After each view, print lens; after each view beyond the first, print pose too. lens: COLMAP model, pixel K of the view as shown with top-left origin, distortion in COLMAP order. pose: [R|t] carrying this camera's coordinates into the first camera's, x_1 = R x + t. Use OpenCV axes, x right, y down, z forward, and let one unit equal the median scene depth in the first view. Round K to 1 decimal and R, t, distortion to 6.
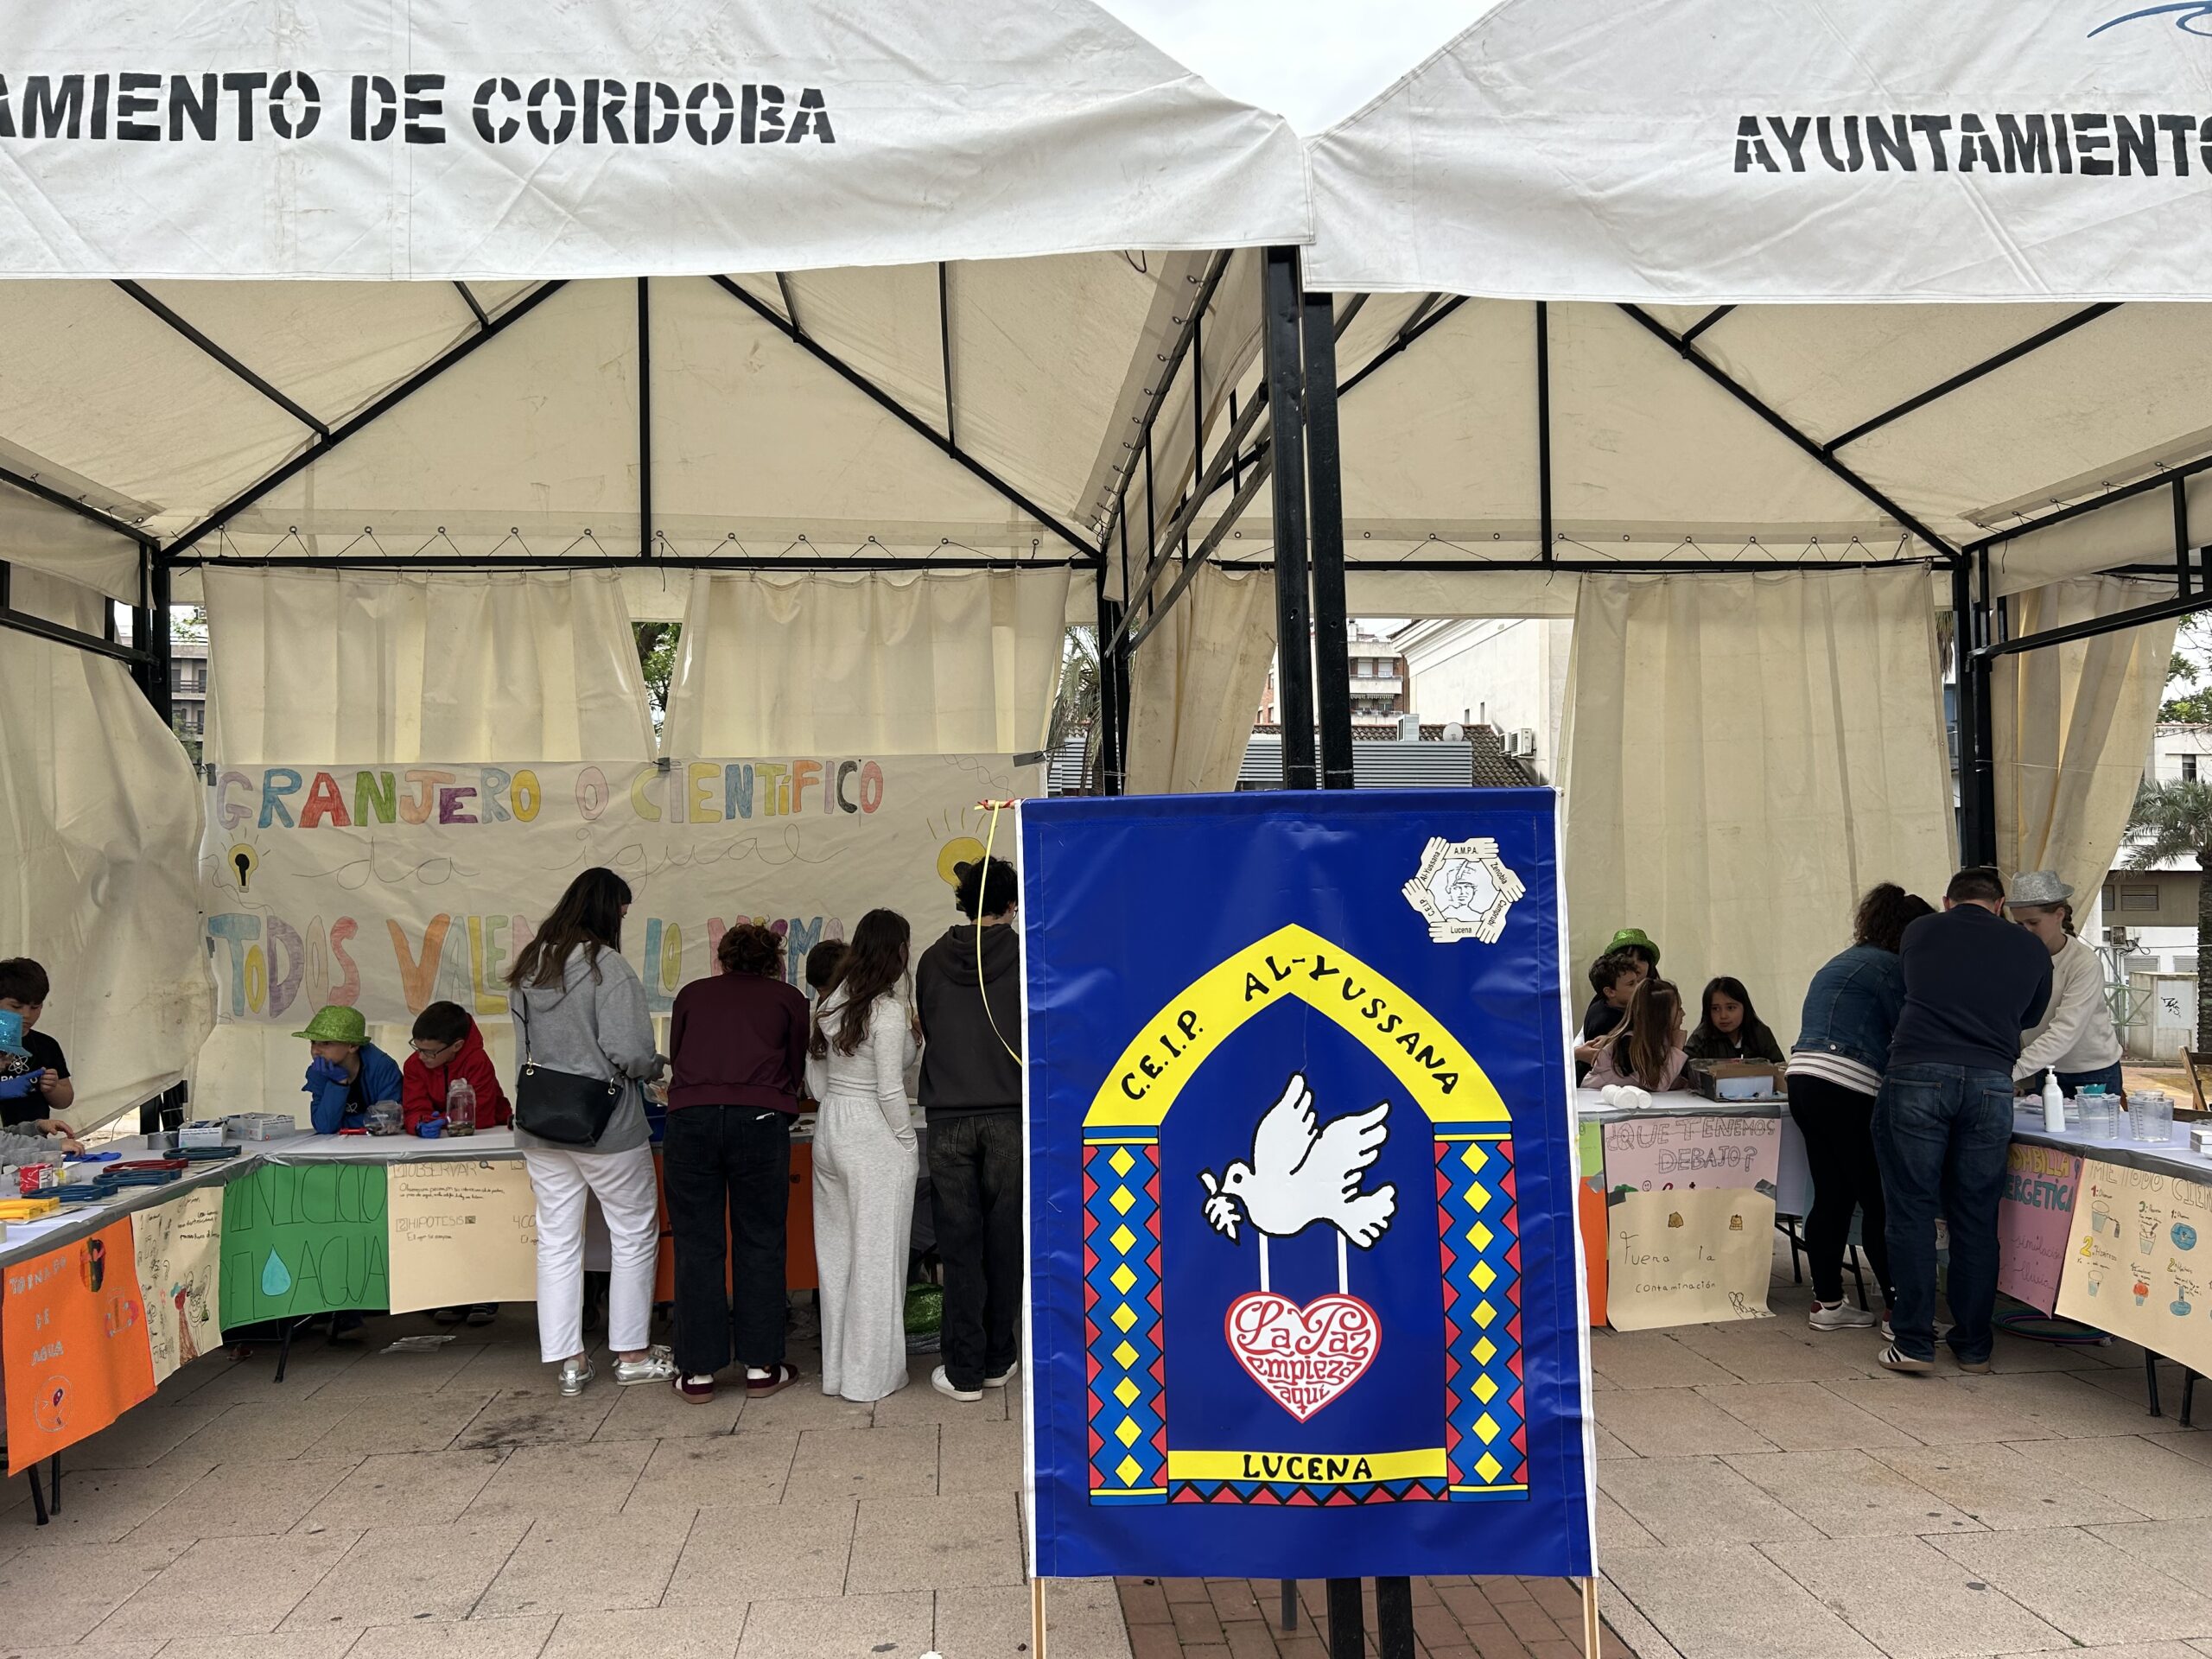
lens RADIAL K [[1675.5, 0, 1101.1], [0, 1675.5, 857.0], [0, 0, 1]] dist [0.049786, -0.055858]
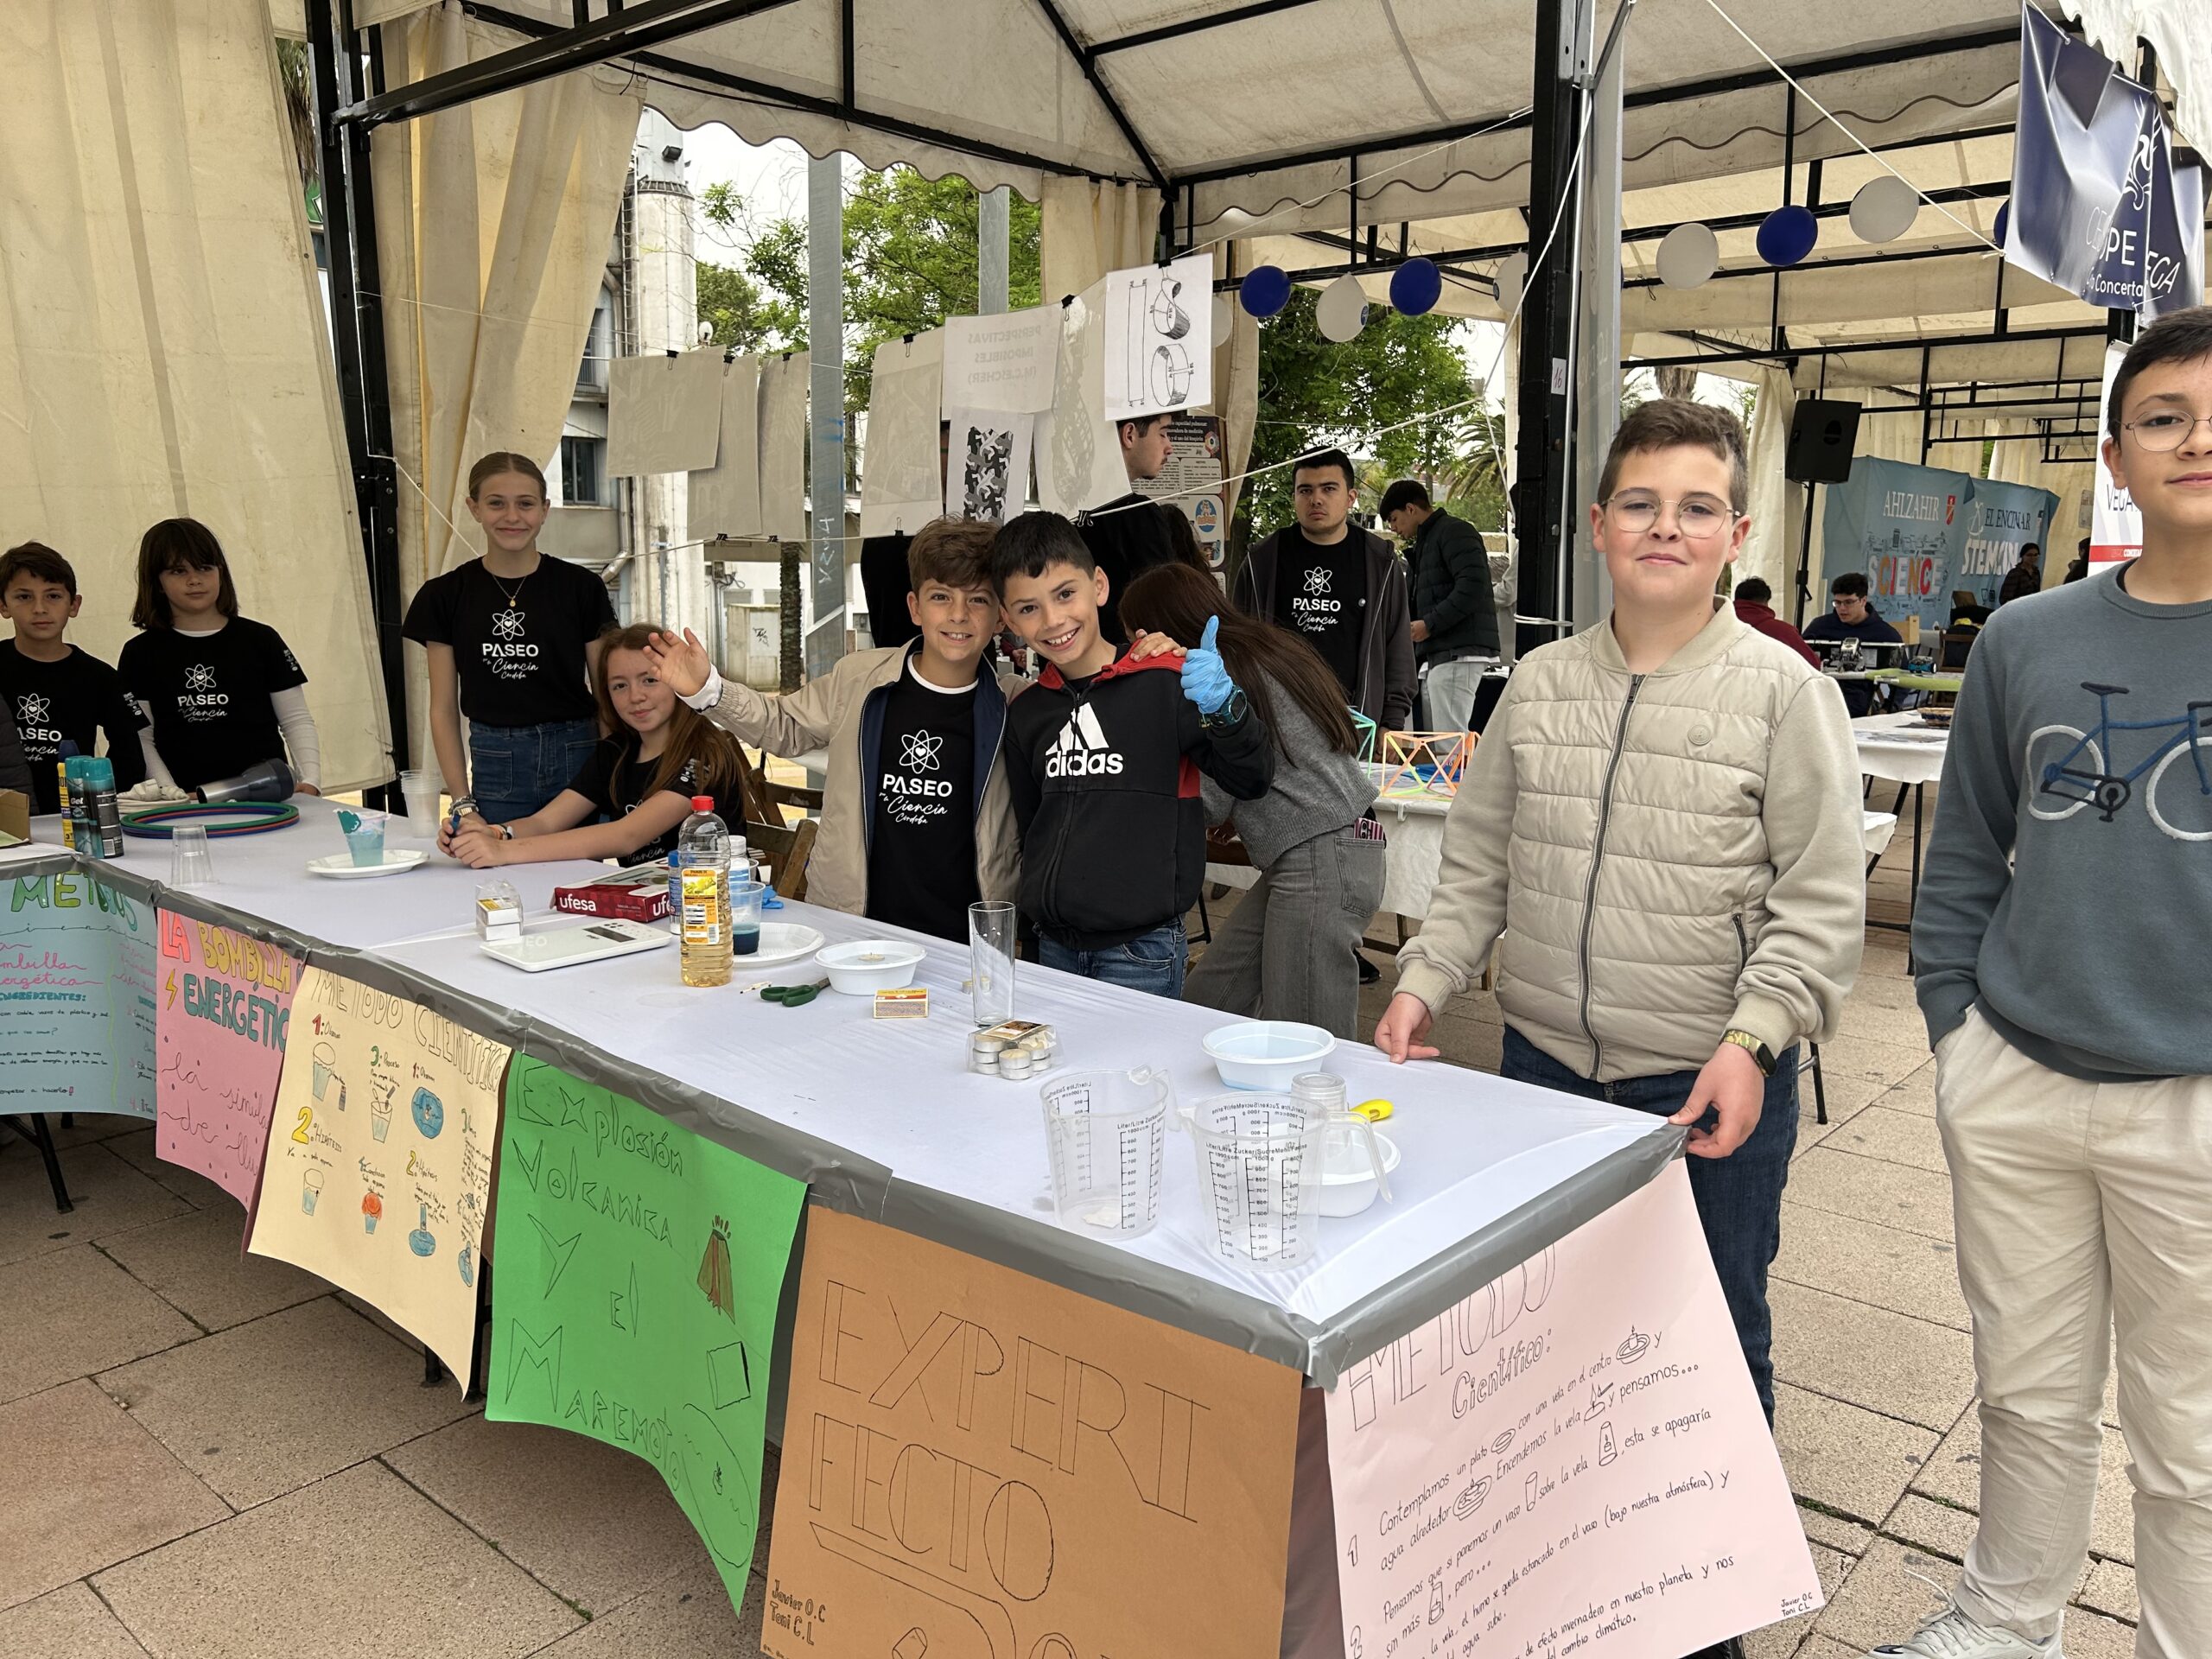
lens RADIAL K [[1675.5, 0, 1139.2], [0, 1675.5, 852.7], [0, 0, 1]] dist [0.049786, -0.055858]
pose [[0.717244, -0.111027, 0.687920, 0.256664], [-0.036668, 0.979843, 0.196373, 0.018753], [-0.695857, -0.166072, 0.698716, 0.282379]]
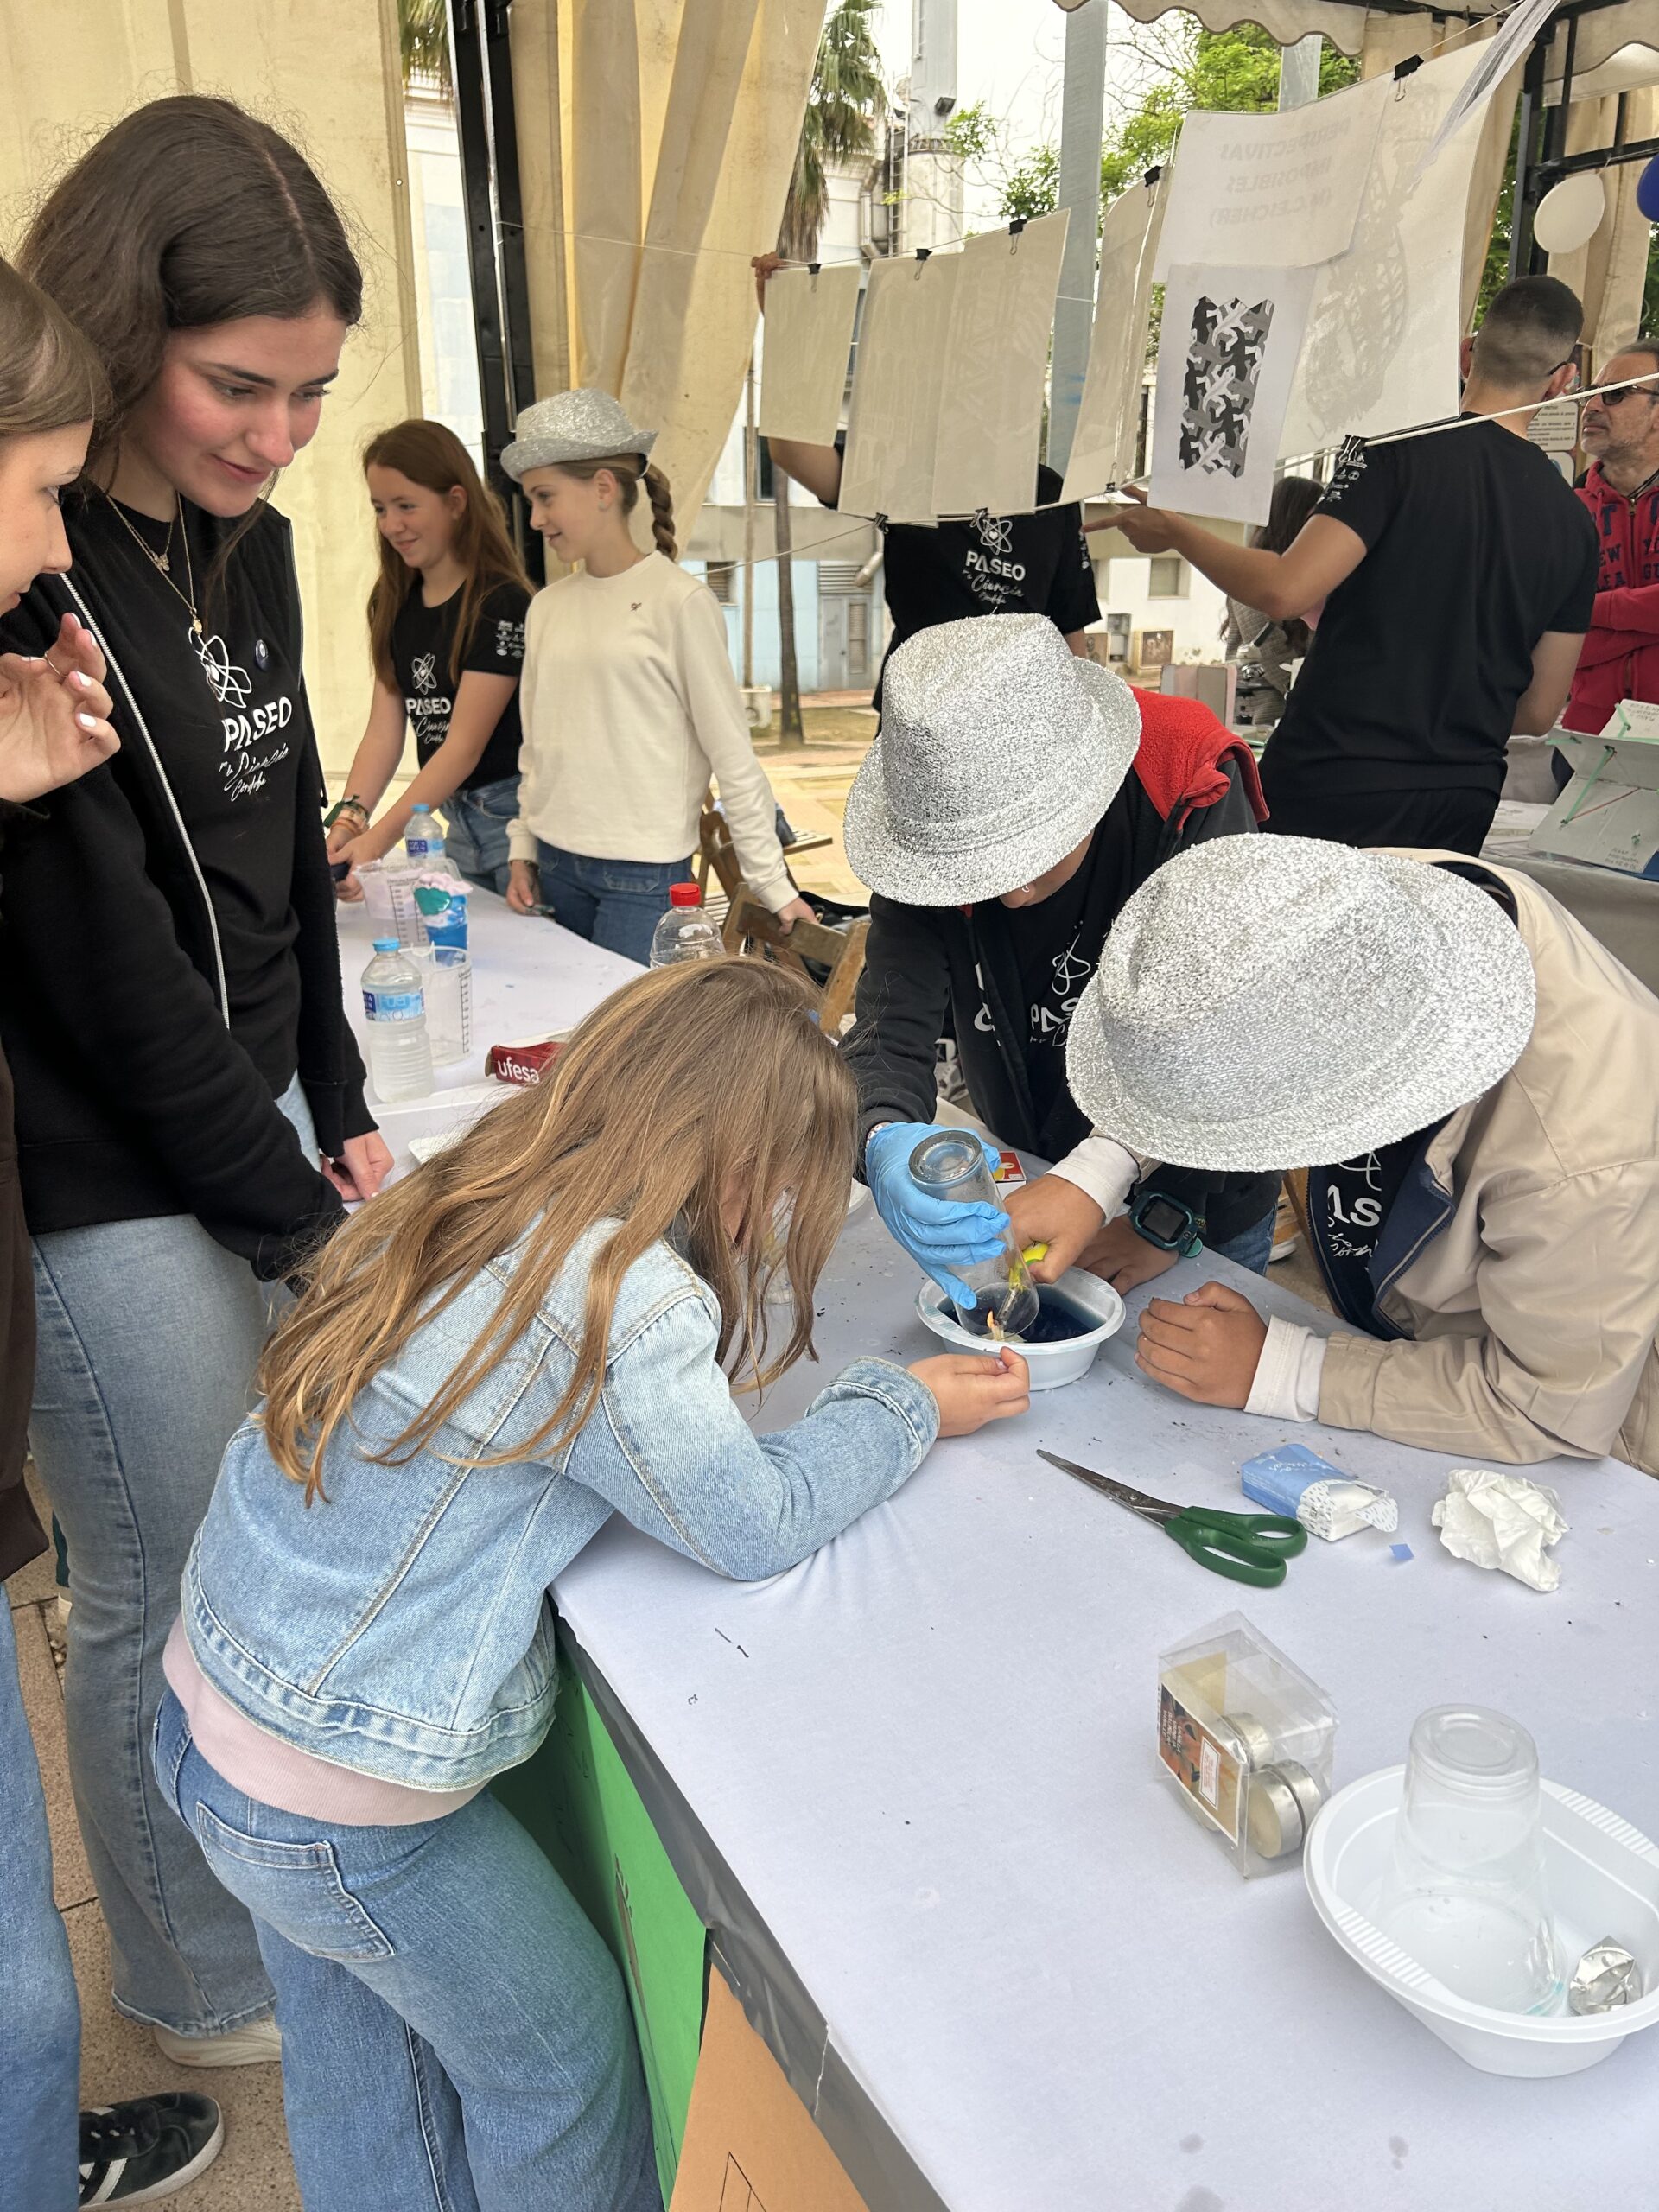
lens RADIAL K [[1675.5, 0, 824.7], [0, 1675.5, 1085.3], [0, 0, 1]] dist [0.049786, -0.055858]
pose [[0.904332, -0.121724, 0.409105, 0.372083], [-0.022487, 0.943556, 0.330449, 0.028621], [-0.426237, -0.308035, 0.850551, 0.410617]]
